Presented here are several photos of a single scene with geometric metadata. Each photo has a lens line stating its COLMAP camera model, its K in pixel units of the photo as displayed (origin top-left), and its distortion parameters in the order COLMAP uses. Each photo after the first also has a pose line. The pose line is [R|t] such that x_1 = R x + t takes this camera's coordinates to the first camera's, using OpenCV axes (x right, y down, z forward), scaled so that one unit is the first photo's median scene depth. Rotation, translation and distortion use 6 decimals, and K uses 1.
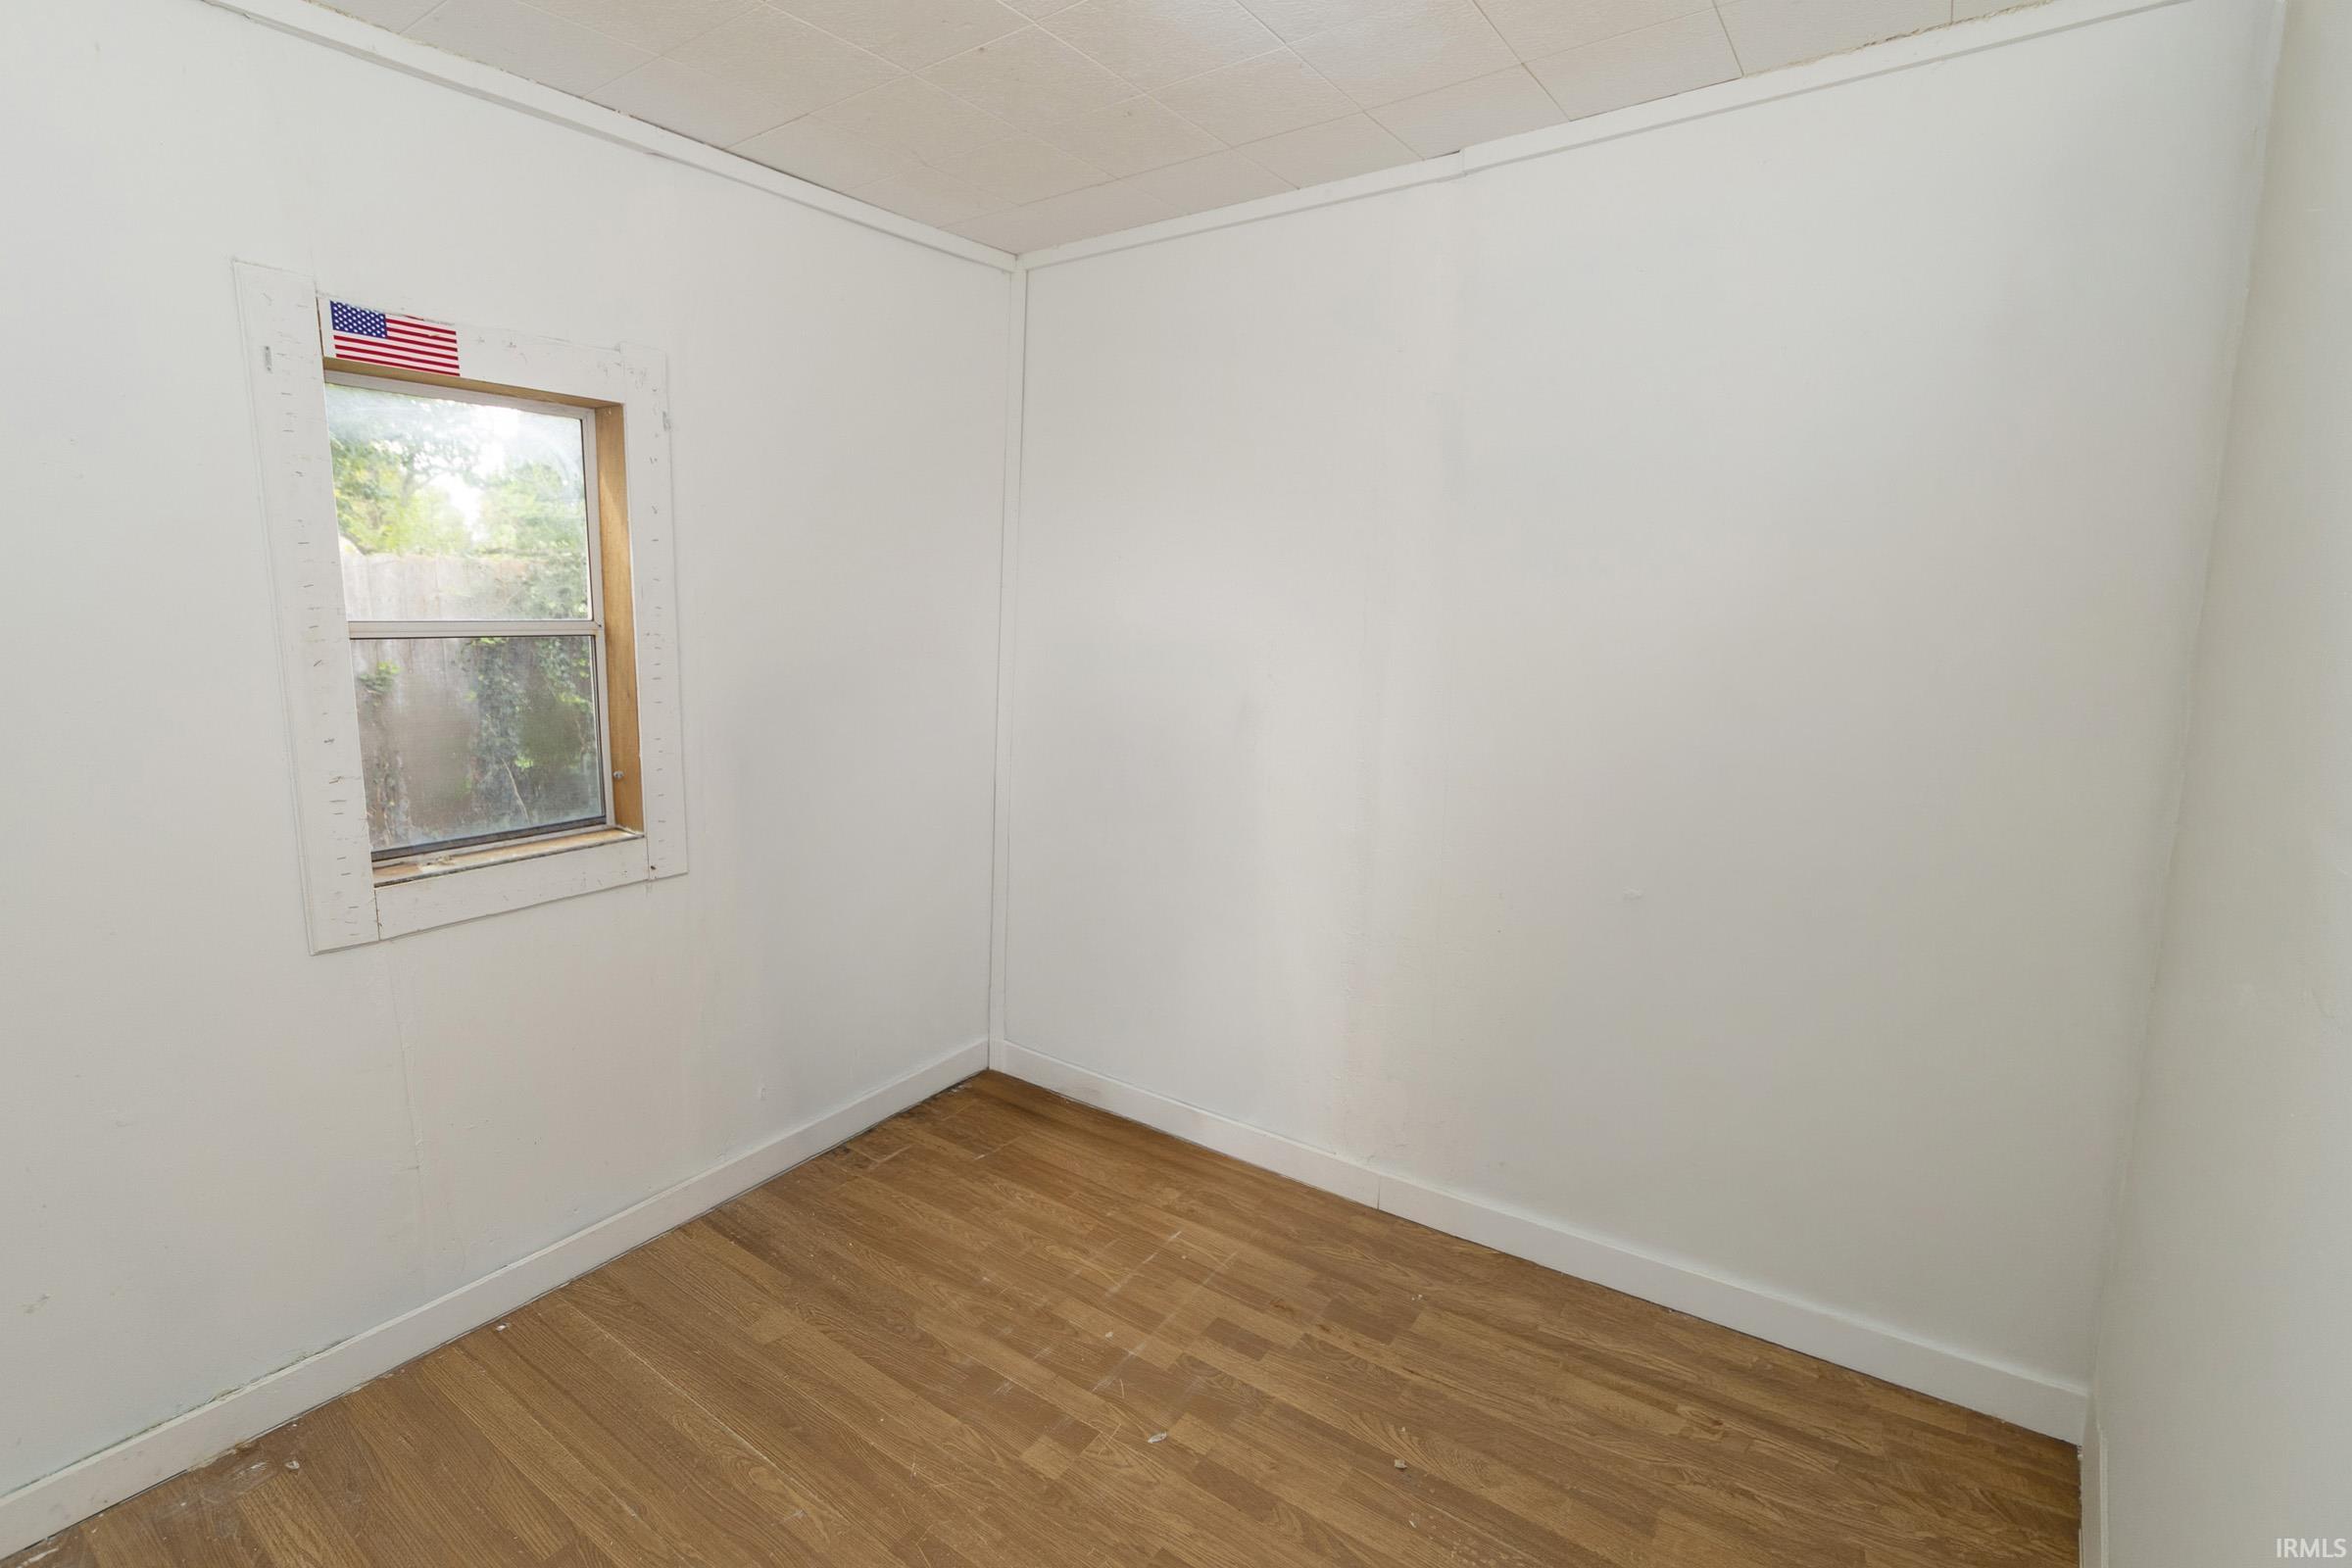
lens RADIAL K [[1032.3, 0, 1153.6], [0, 1032.3, 775.1], [0, 0, 1]] dist [-0.000038, -0.001064]
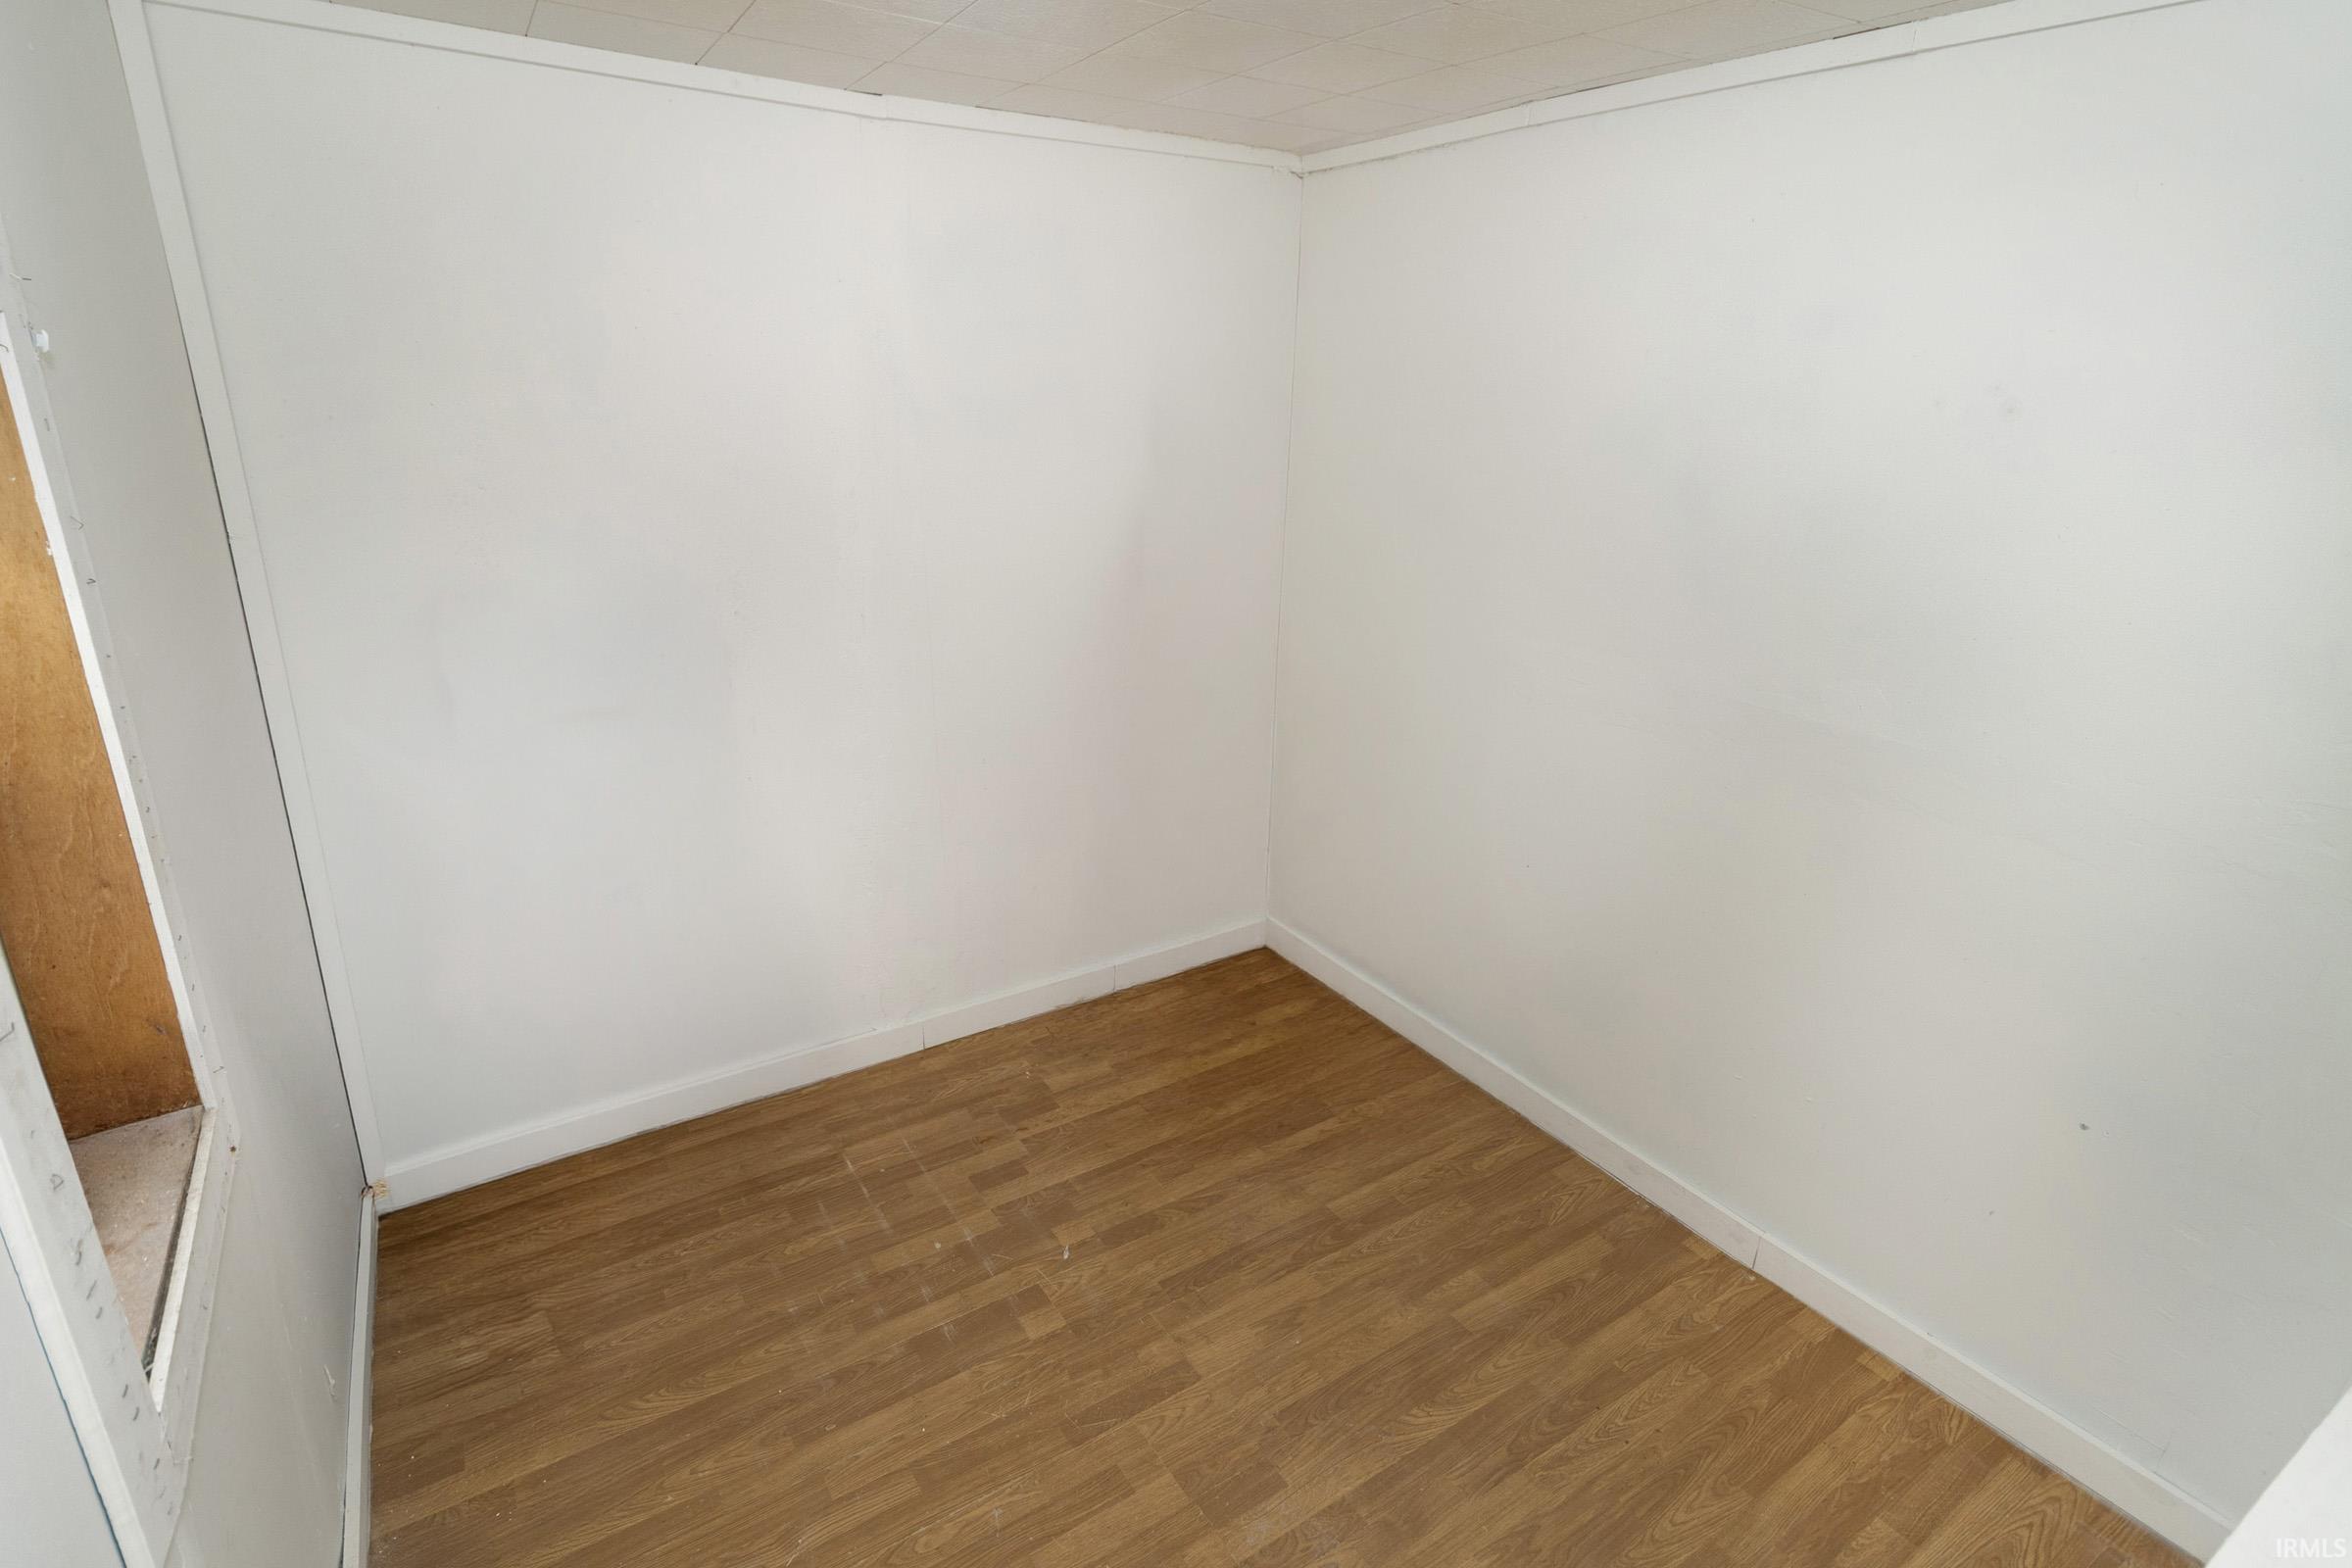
lens RADIAL K [[1158.2, 0, 1176.0], [0, 1158.2, 784.0], [0, 0, 1]] dist [0.000905, 0.000045]
pose [[0.375665, -0.305393, 0.874992, -0.884976], [0.142951, 0.951941, 0.270876, -0.190633], [-0.915664, 0.023323, 0.401268, 0.325858]]
